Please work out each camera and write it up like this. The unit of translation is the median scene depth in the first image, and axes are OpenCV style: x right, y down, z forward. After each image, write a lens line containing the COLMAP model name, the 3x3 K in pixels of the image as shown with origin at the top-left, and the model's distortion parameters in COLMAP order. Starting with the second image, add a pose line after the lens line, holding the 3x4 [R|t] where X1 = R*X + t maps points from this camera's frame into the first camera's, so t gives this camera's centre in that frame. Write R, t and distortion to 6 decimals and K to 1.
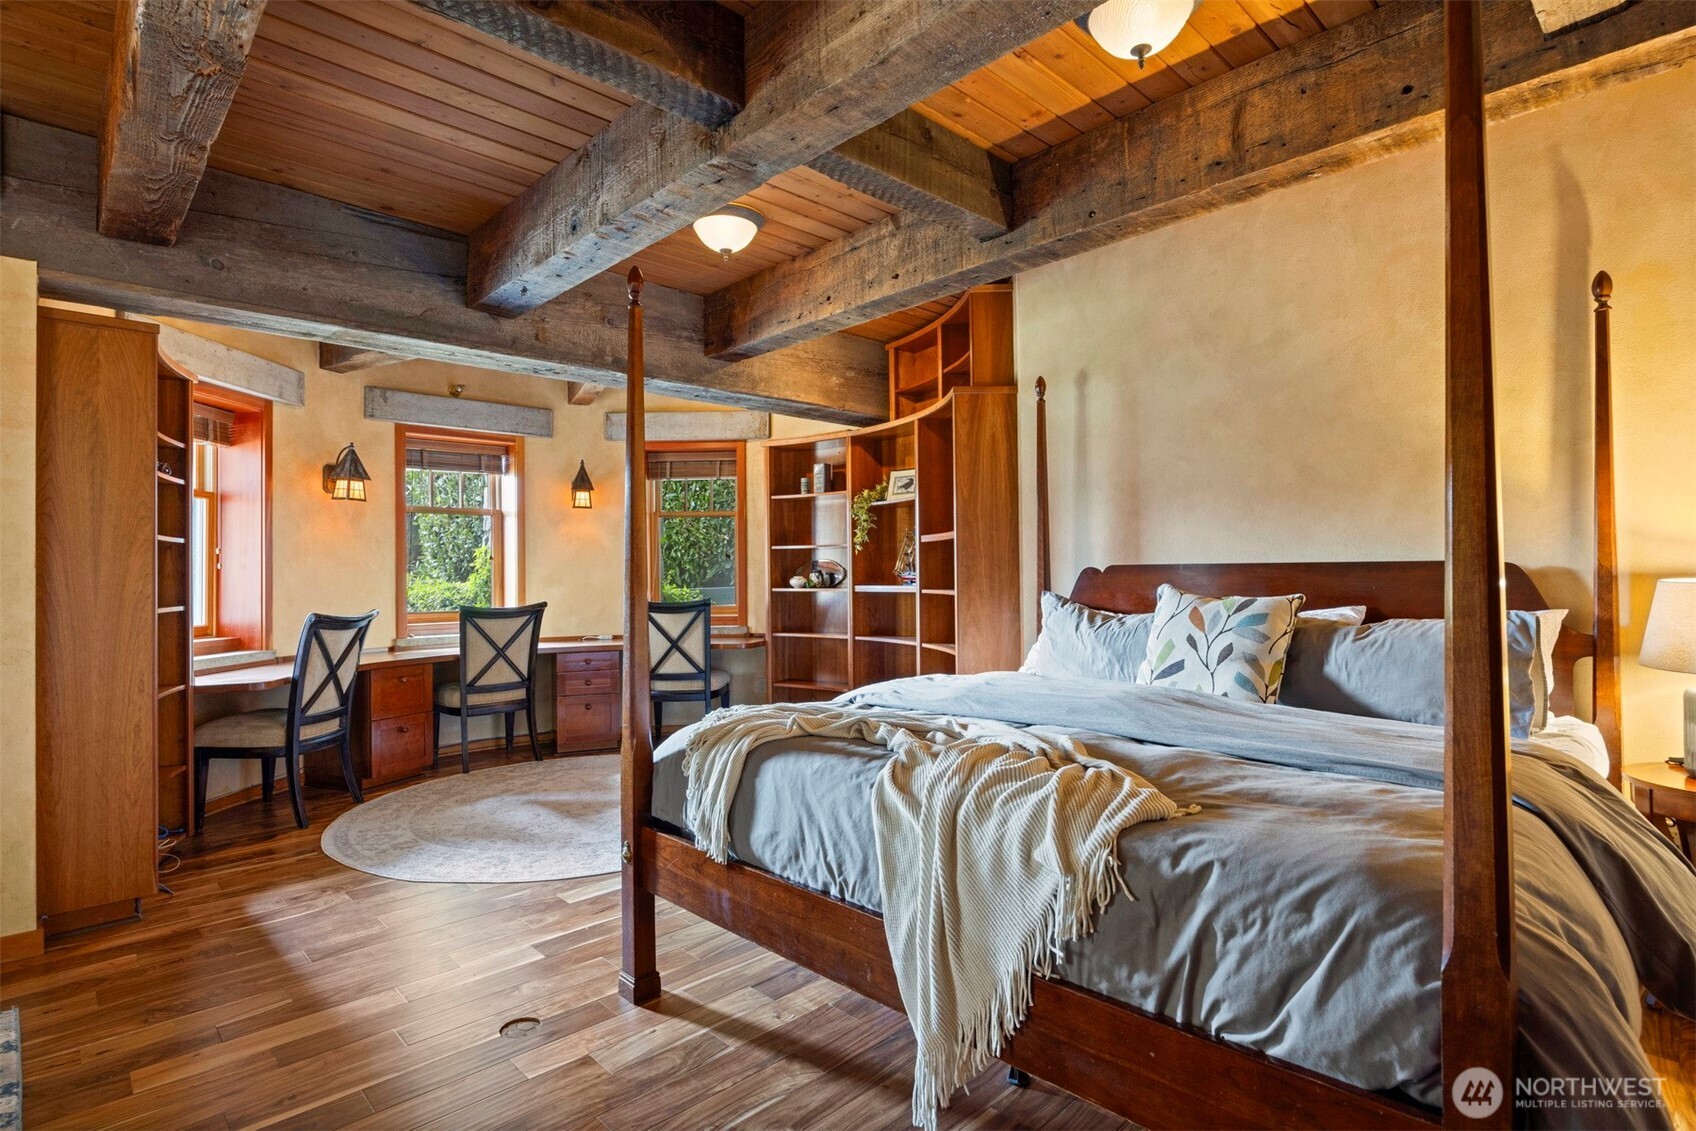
lens RADIAL K [[869.4, 0, 846.4], [0, 869.4, 565.0], [0, 0, 1]] dist [0.001476, 0.000289]
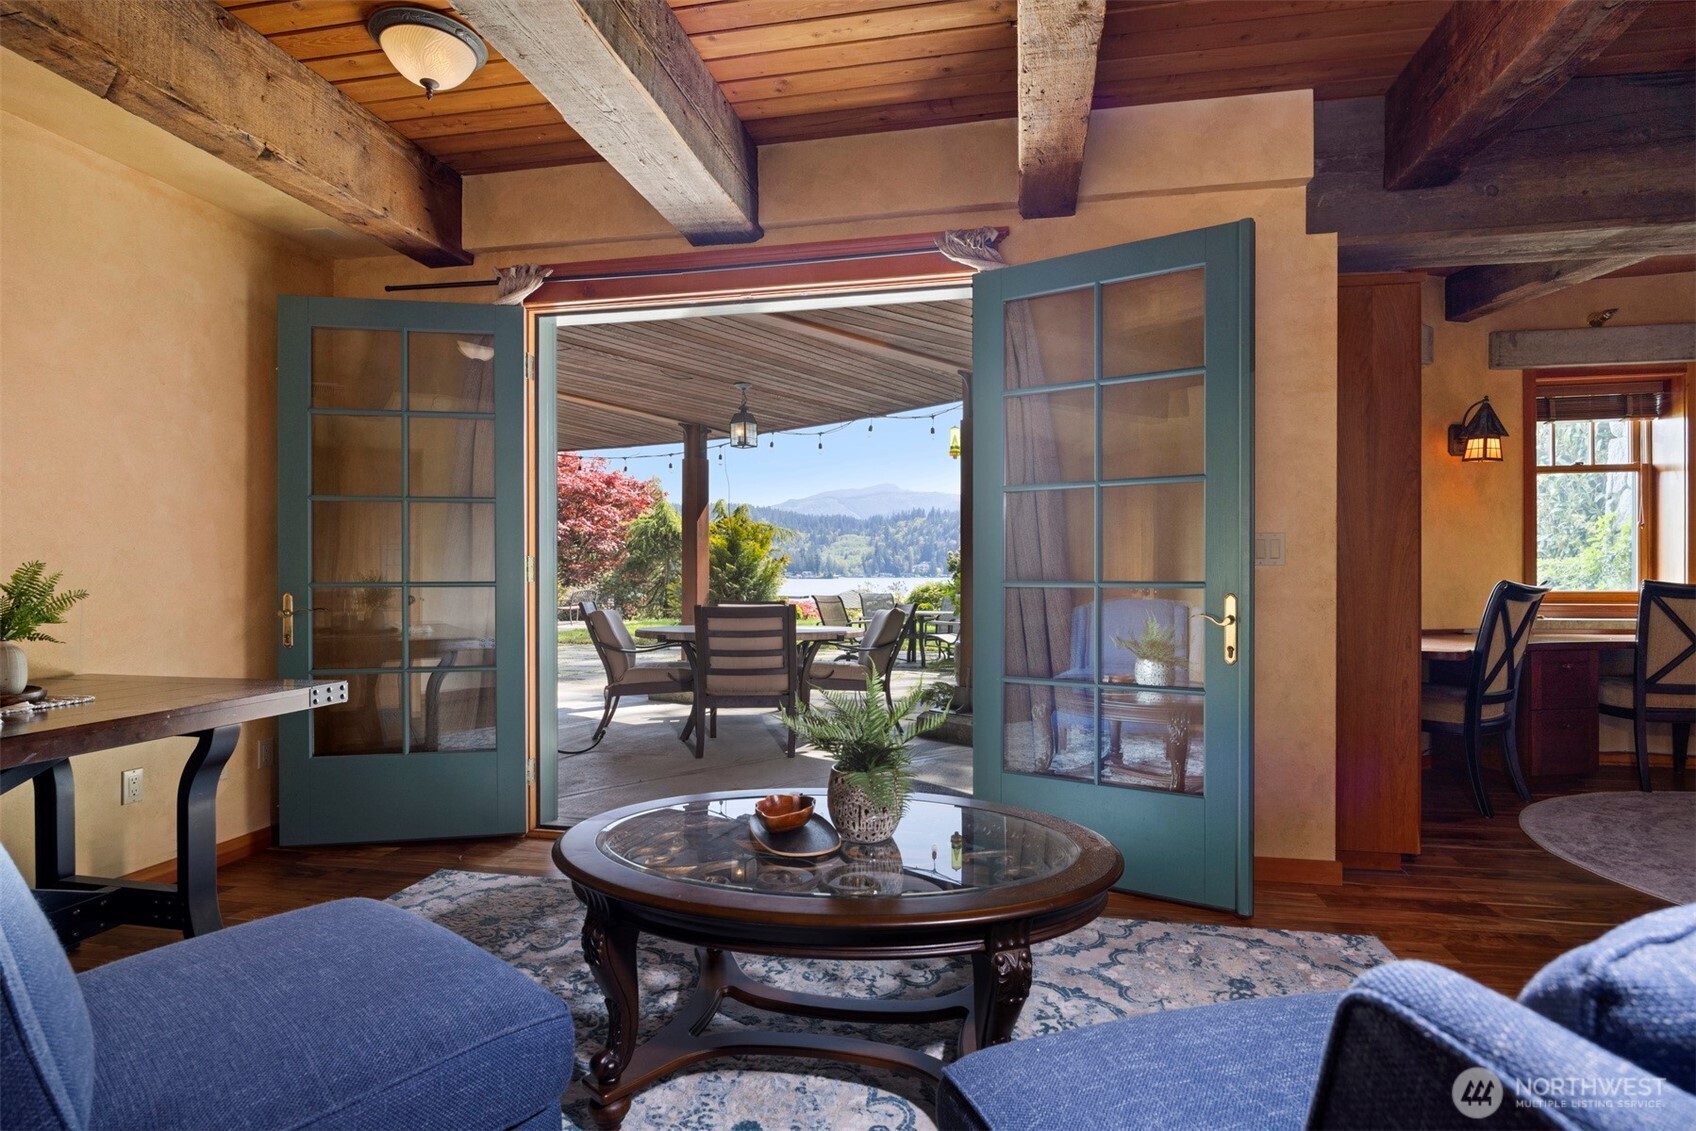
lens RADIAL K [[869.4, 0, 849.2], [0, 869.4, 571.4], [0, 0, 1]] dist [0.001476, 0.000289]
pose [[0.578878, 0.007869, -0.815376, -0.218773], [0.004485, 0.999908, 0.012834, 0.025245], [0.815402, -0.011086, 0.578789, -0.053415]]
